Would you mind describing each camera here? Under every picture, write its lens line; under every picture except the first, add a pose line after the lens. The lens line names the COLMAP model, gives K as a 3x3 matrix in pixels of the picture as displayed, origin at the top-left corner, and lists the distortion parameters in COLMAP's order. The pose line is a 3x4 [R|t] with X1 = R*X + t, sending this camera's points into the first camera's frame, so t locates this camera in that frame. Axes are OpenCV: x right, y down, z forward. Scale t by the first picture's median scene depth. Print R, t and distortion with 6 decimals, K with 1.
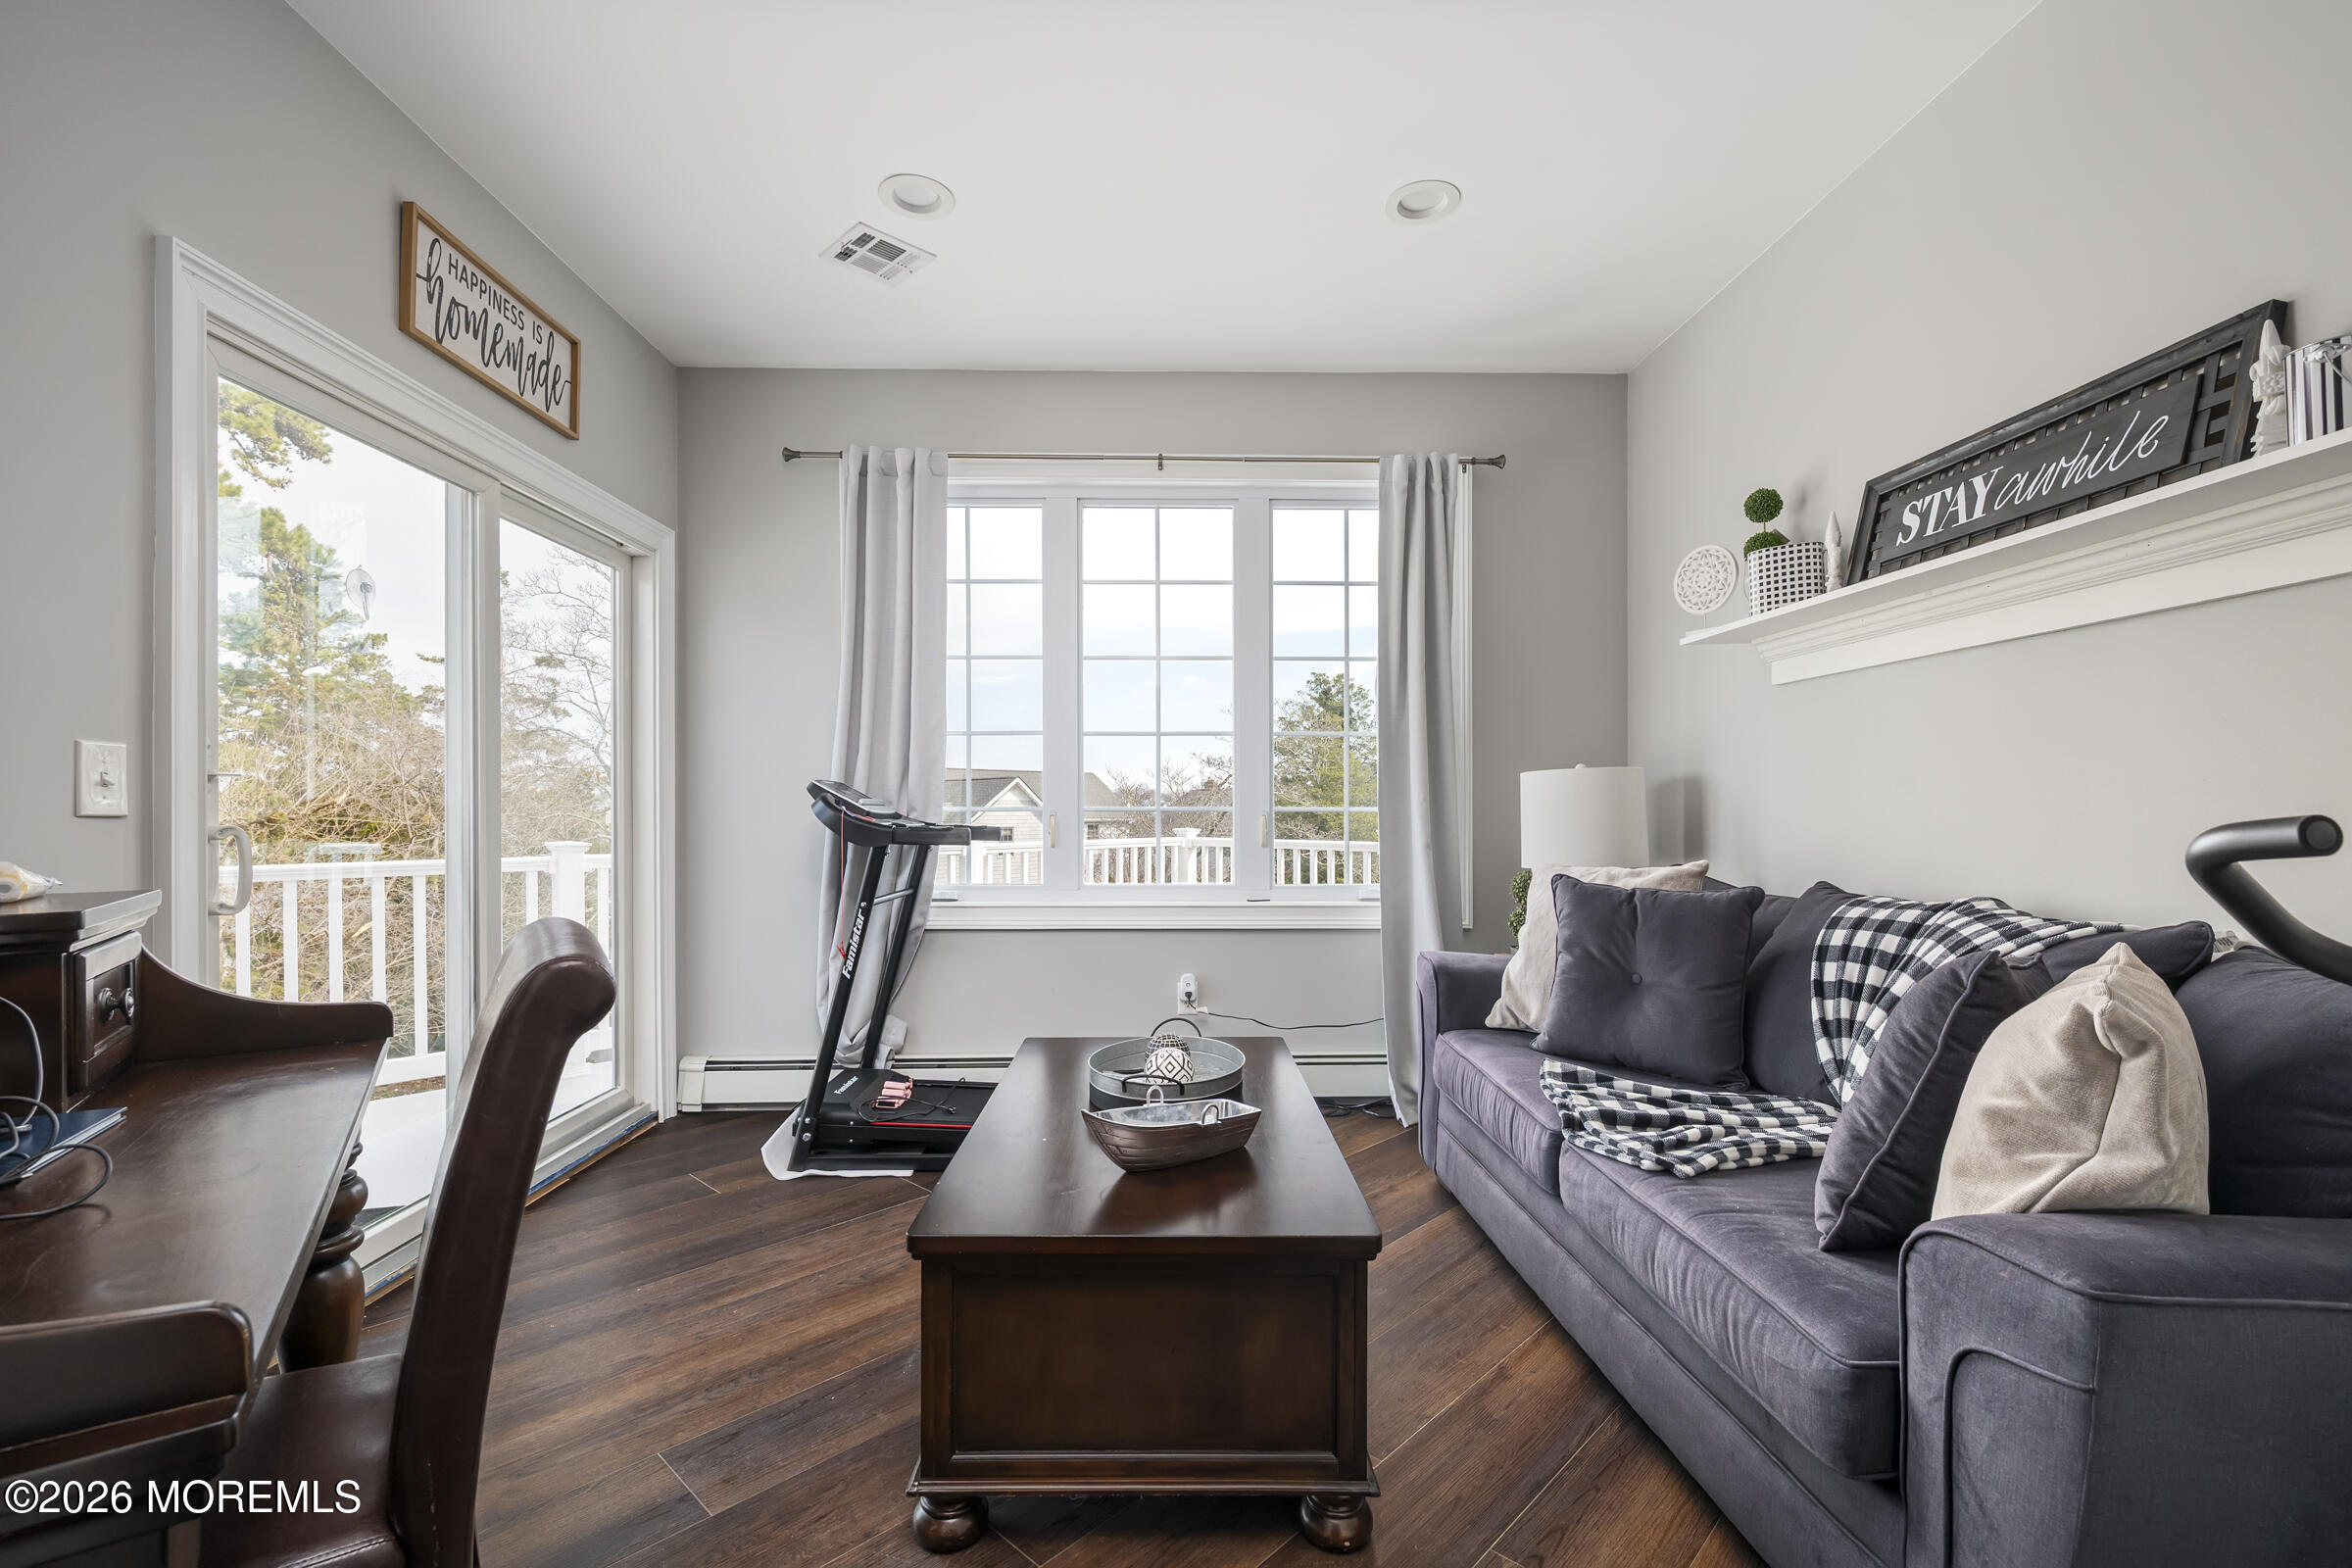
lens RADIAL K [[965.7, 0, 1180.0], [0, 965.7, 800.8], [0, 0, 1]] dist [-0.003980, -0.000418]
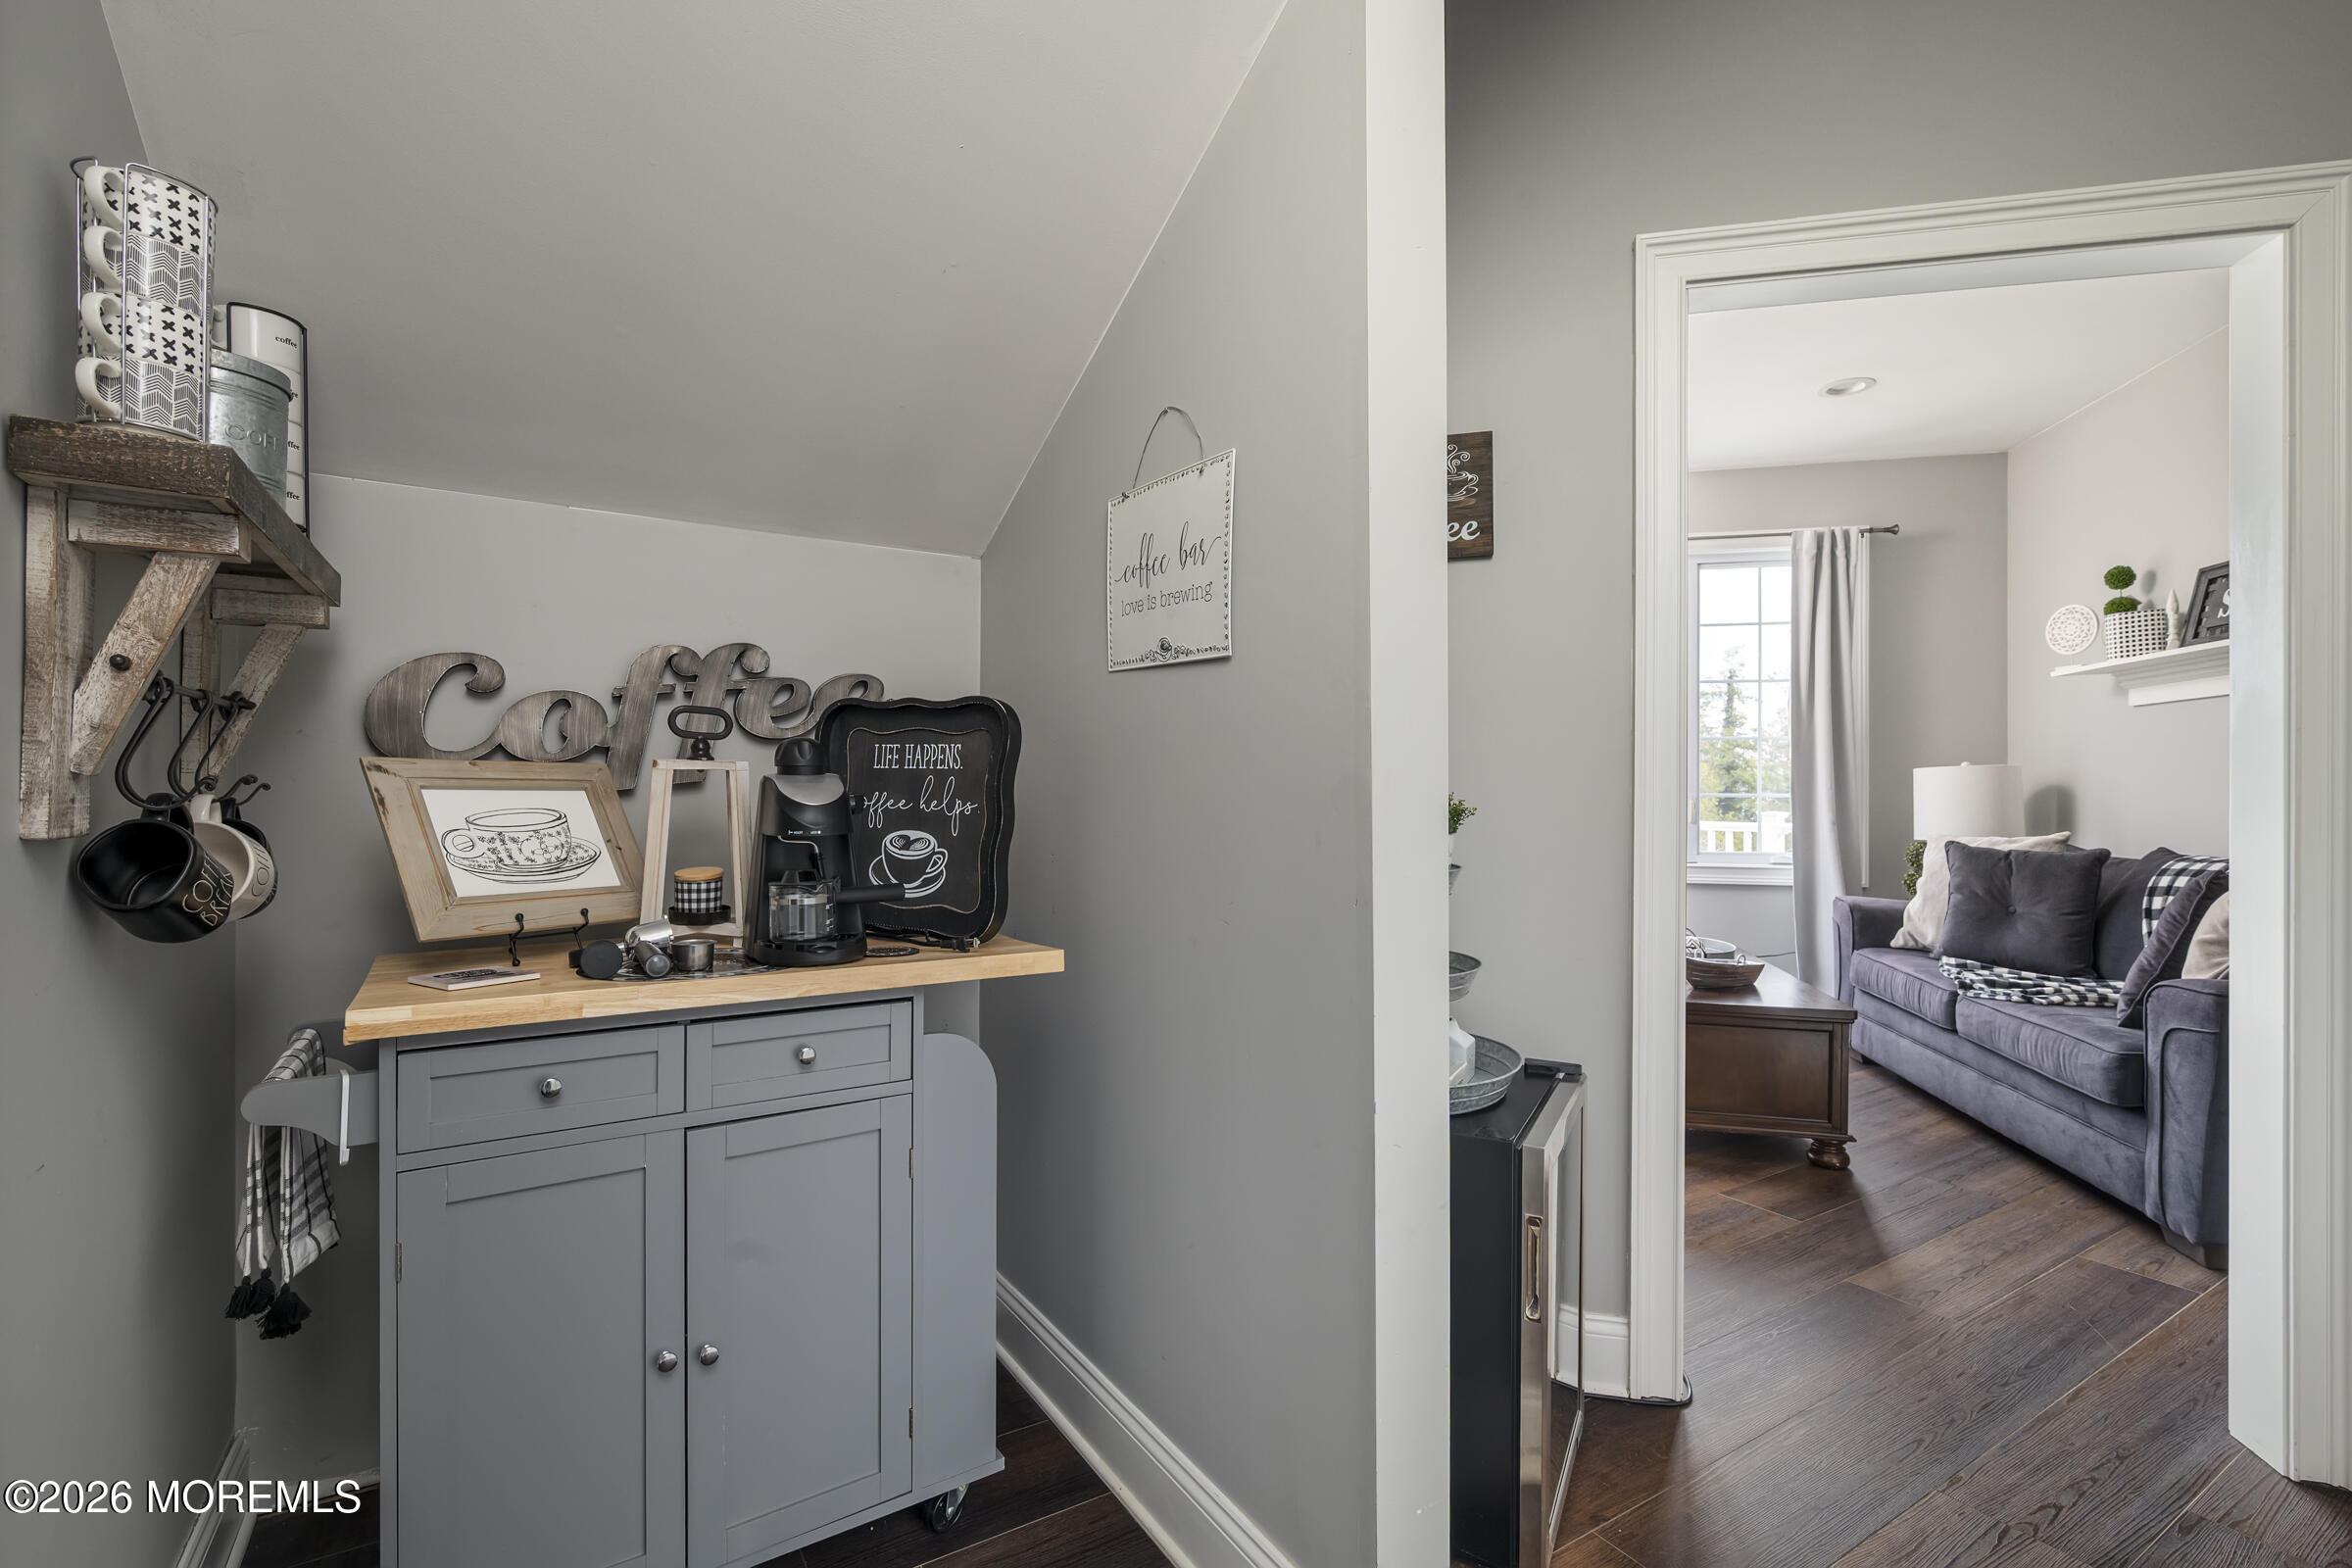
lens RADIAL K [[1053.9, 0, 1184.1], [0, 1053.9, 776.6], [0, 0, 1]] dist [0.006753, -0.001373]
pose [[0.972708, 0.004387, -0.231991, -0.386844], [-0.006251, 0.999954, -0.007303, -0.001559], [0.231949, 0.008554, 0.972690, -0.875400]]
